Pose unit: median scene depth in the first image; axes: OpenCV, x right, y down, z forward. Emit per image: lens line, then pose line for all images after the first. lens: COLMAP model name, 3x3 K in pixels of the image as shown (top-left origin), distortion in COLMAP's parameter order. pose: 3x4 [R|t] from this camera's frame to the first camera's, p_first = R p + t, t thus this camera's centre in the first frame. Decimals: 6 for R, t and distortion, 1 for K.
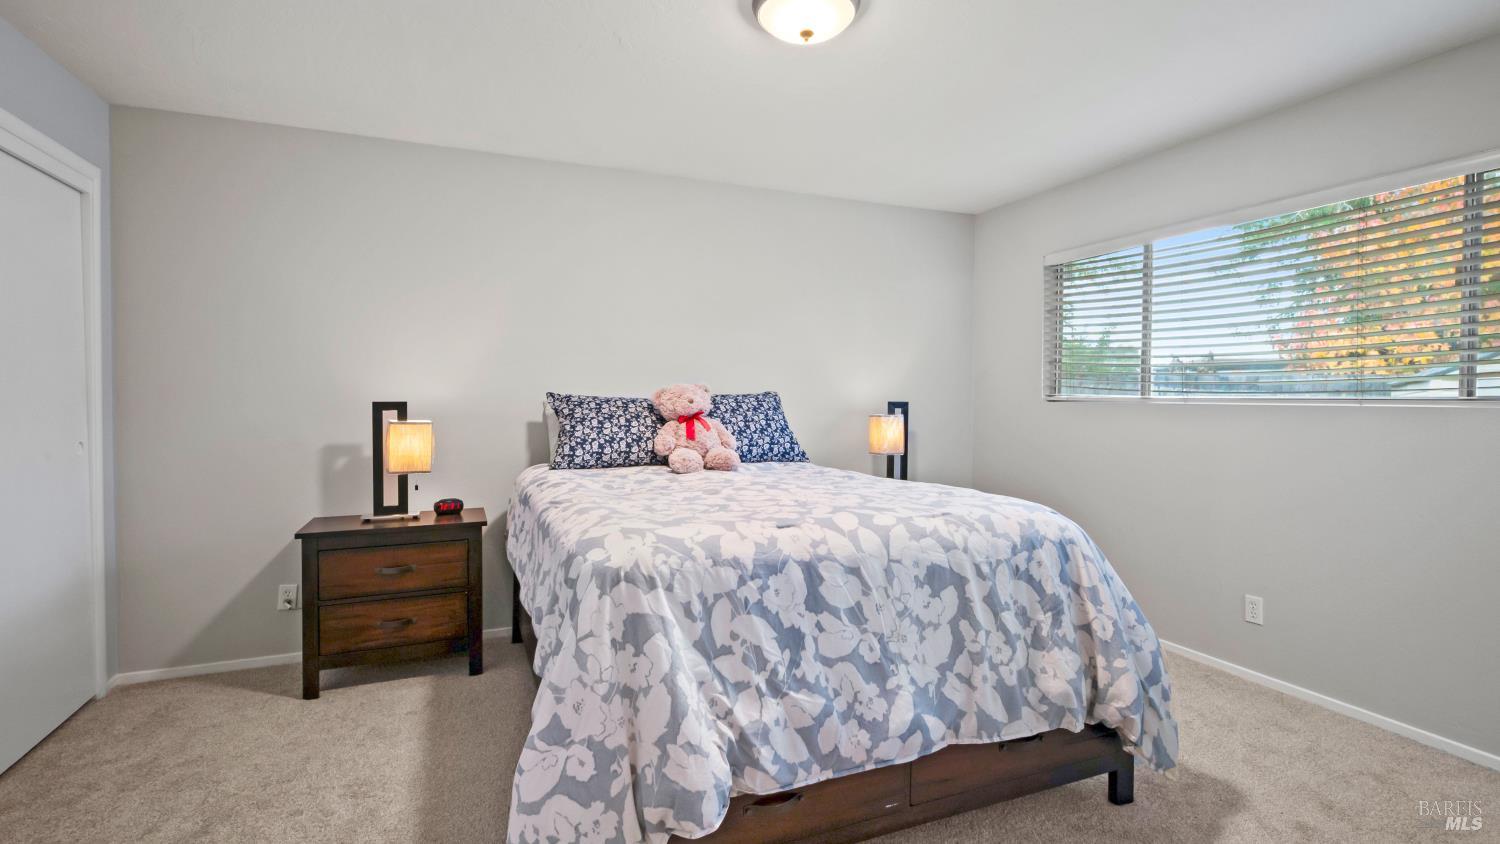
lens RADIAL K [[678.9, 0, 747.0], [0, 678.9, 414.1], [0, 0, 1]] dist [0.010279, -0.005305]
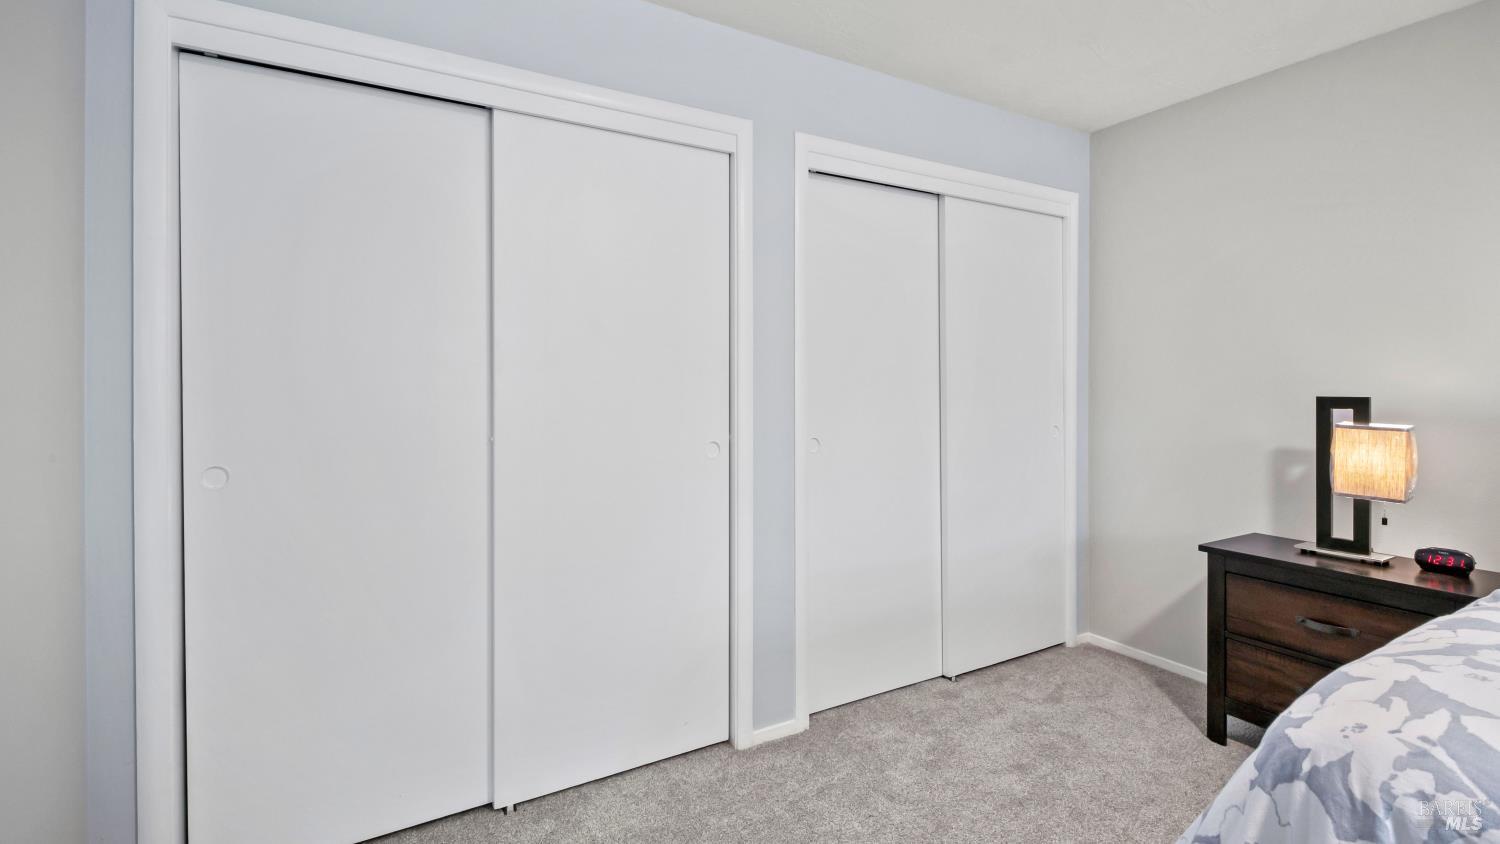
lens RADIAL K [[678.9, 0, 741.6], [0, 678.9, 387.8], [0, 0, 1]] dist [0.010279, -0.005305]
pose [[0.128906, 0.004086, -0.991648, 0.126623], [-0.025513, 0.999674, 0.000803, -0.012612], [0.991329, 0.025196, 0.128969, 0.272890]]
